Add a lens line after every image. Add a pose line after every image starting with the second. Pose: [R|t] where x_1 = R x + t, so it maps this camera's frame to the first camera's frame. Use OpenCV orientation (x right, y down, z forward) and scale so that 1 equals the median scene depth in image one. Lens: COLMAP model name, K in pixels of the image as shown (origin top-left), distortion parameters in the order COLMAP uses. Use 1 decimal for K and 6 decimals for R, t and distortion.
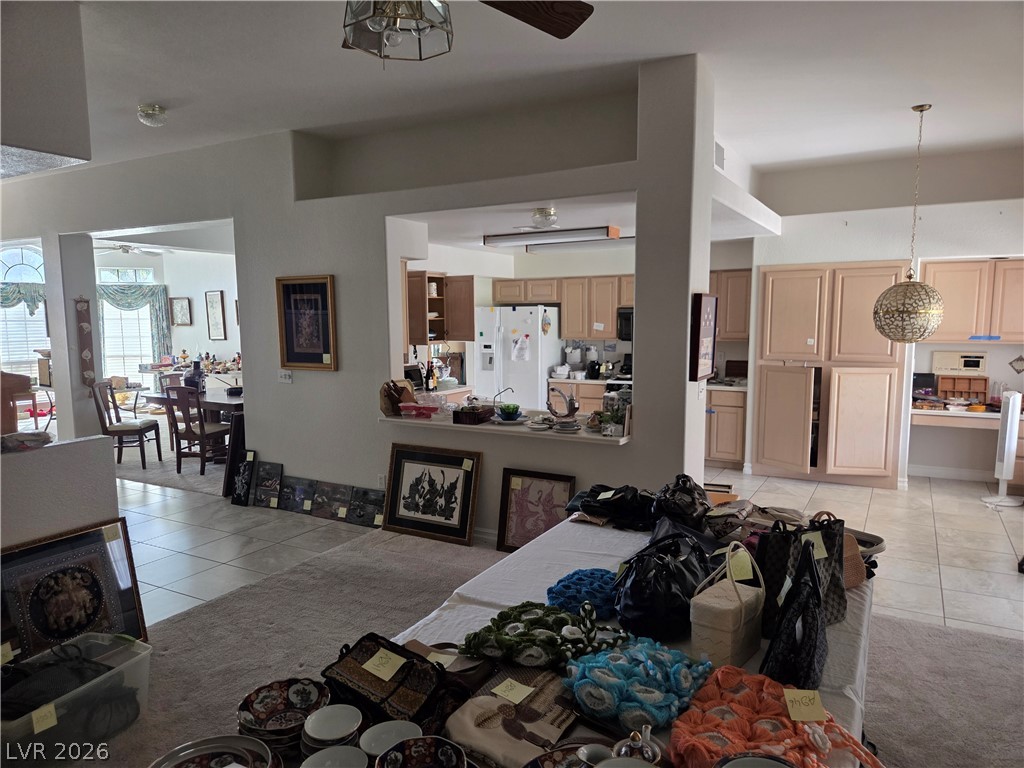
lens RADIAL K [[690.6, 0, 511.7], [0, 690.6, 384.3], [0, 0, 1]] dist [0.006624, -0.002105]
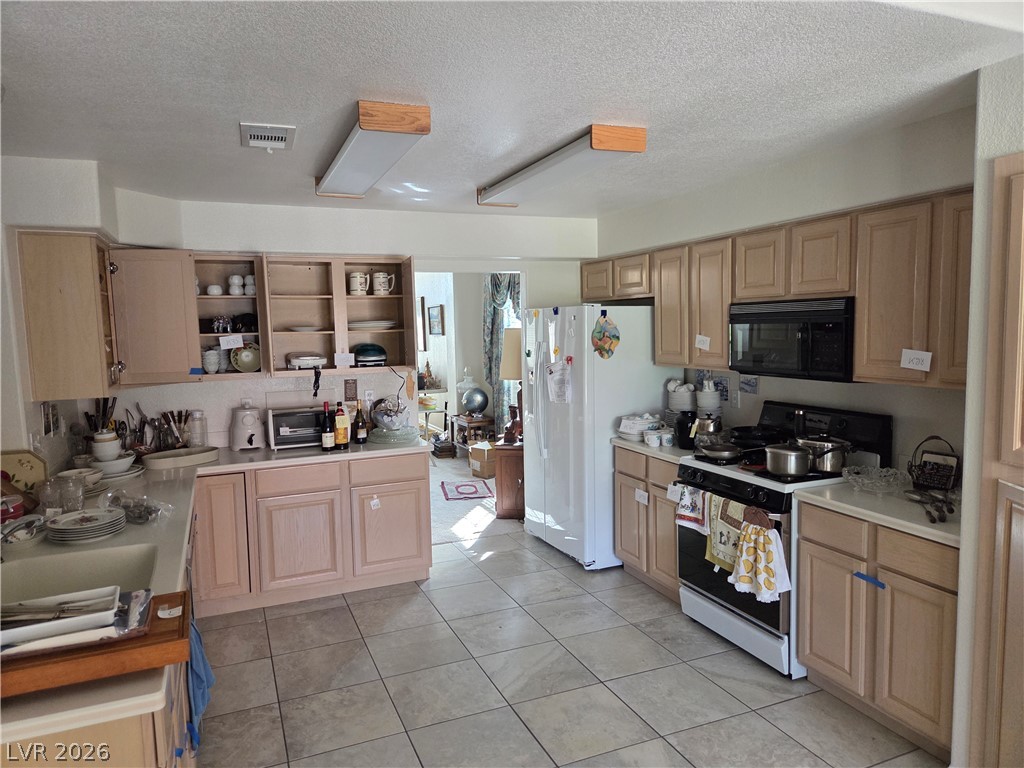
lens RADIAL K [[690.6, 0, 510.0], [0, 690.6, 384.4], [0, 0, 1]] dist [0.006624, -0.002105]
pose [[0.789926, 0.043586, -0.611651, 0.322578], [-0.041427, 0.998985, 0.017685, -0.057339], [0.611801, 0.011370, 0.790930, 0.529672]]
